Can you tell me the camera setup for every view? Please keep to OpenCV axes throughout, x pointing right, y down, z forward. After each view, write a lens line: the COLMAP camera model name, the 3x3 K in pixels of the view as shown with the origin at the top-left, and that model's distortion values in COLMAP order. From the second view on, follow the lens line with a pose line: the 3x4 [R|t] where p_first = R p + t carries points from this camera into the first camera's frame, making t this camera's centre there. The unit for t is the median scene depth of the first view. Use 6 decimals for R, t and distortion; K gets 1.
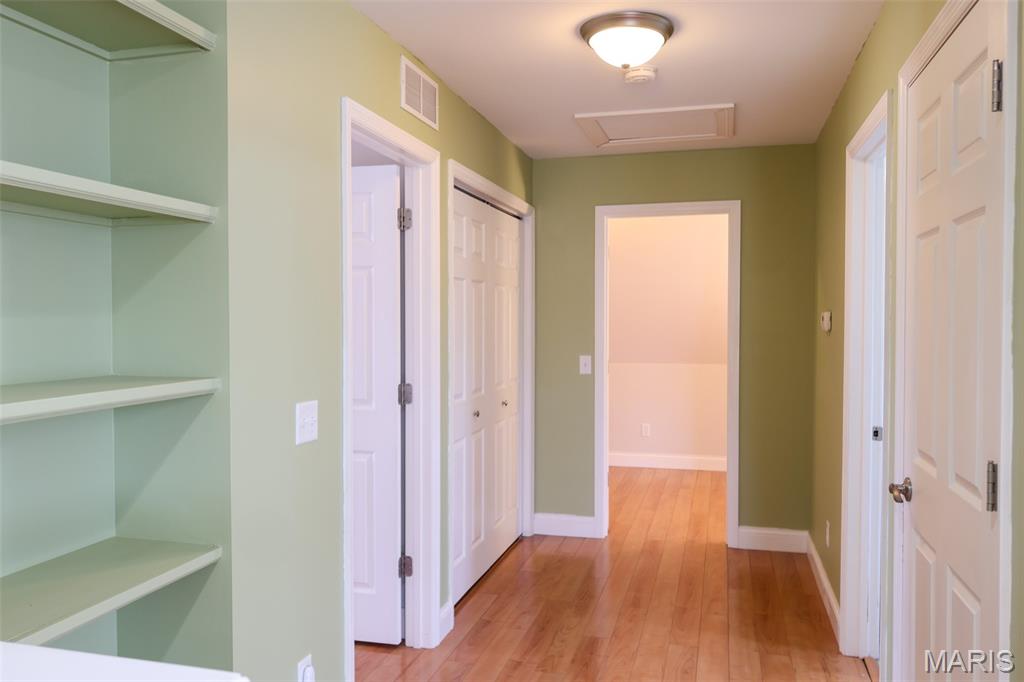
lens RADIAL K [[779.9, 0, 494.2], [0, 779.9, 340.4], [0, 0, 1]] dist [-0.028156, 0.005730]
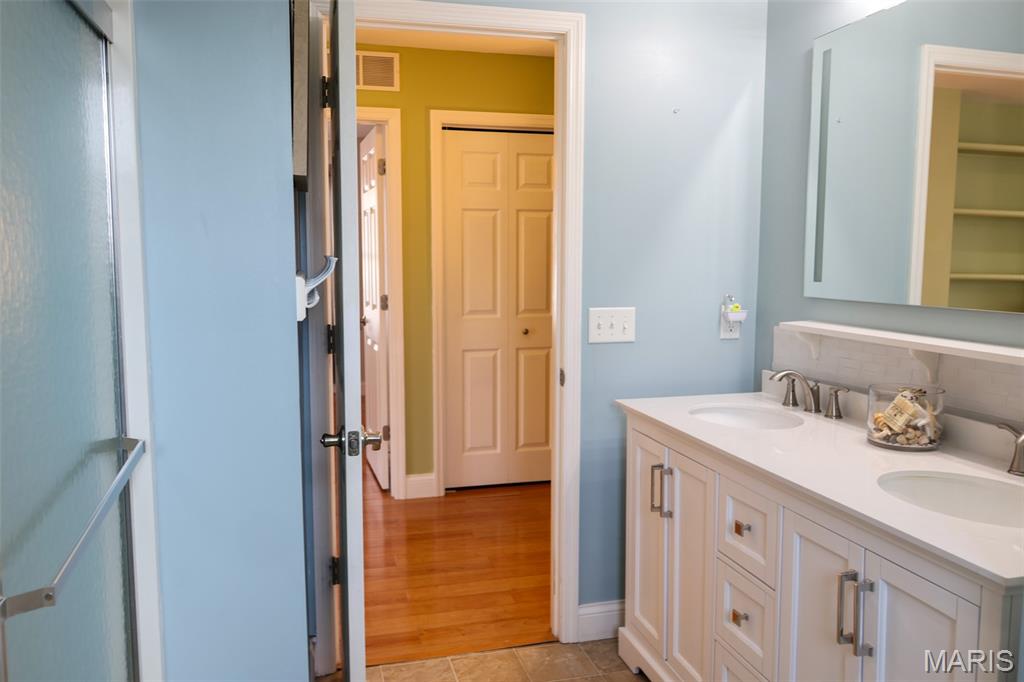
lens RADIAL K [[779.9, 0, 494.2], [0, 779.9, 340.4], [0, 0, 1]] dist [-0.028156, 0.005730]
pose [[0.510054, 0.095740, -0.854798, 1.098467], [-0.025141, 0.995021, 0.096444, 0.001259], [0.859775, -0.027702, 0.509921, 0.484826]]
